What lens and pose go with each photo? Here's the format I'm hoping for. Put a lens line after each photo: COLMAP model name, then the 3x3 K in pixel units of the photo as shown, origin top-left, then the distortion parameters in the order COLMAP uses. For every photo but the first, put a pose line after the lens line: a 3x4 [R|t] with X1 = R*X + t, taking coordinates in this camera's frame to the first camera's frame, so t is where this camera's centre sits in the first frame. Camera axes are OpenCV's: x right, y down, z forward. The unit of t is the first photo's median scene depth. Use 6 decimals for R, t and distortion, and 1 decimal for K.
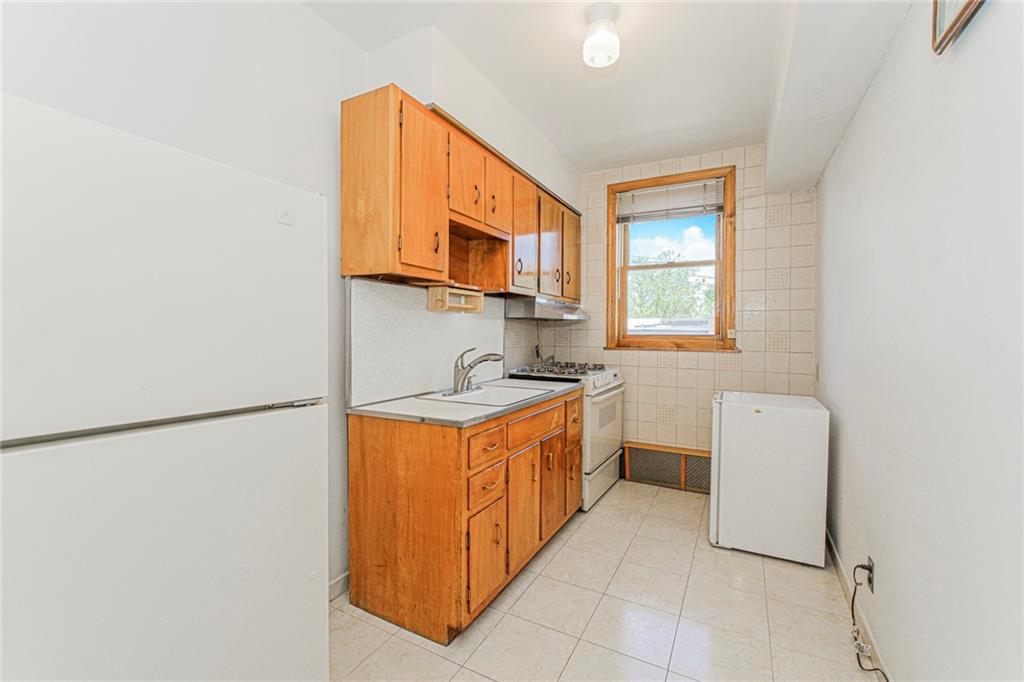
lens RADIAL K [[429.6, 0, 509.6], [0, 429.6, 342.7], [0, 0, 1]] dist [-0.001125, 0.000076]
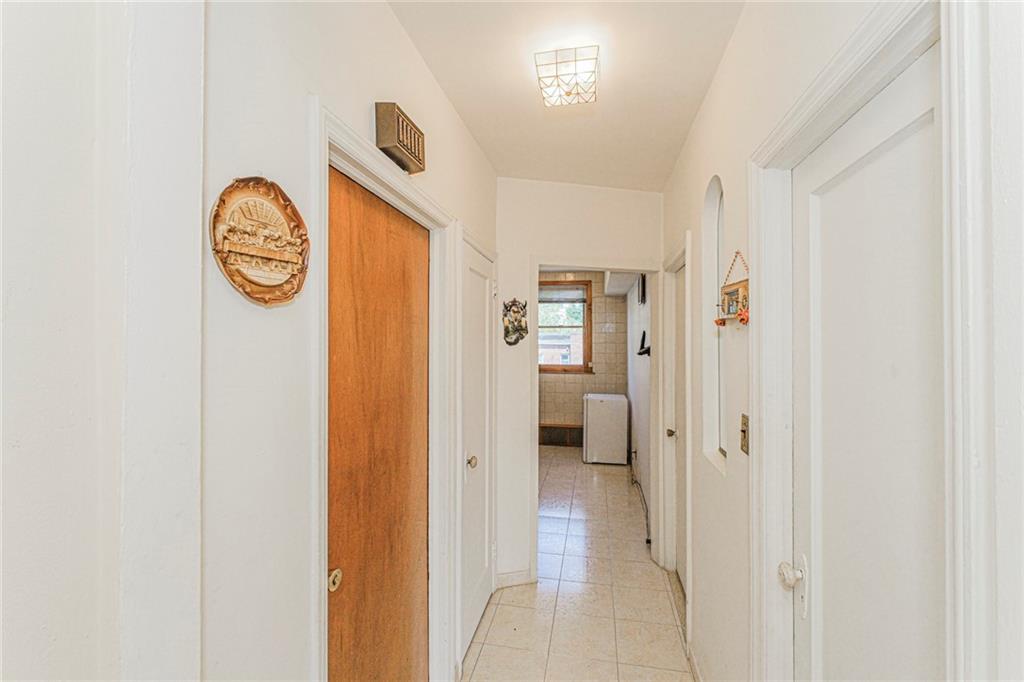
lens RADIAL K [[429.6, 0, 510.1], [0, 429.6, 342.1], [0, 0, 1]] dist [-0.001125, 0.000076]
pose [[0.956792, 0.001646, 0.290770, -0.421869], [0.007642, 0.999496, -0.030804, -0.067581], [-0.290674, 0.031695, 0.956297, -0.802663]]
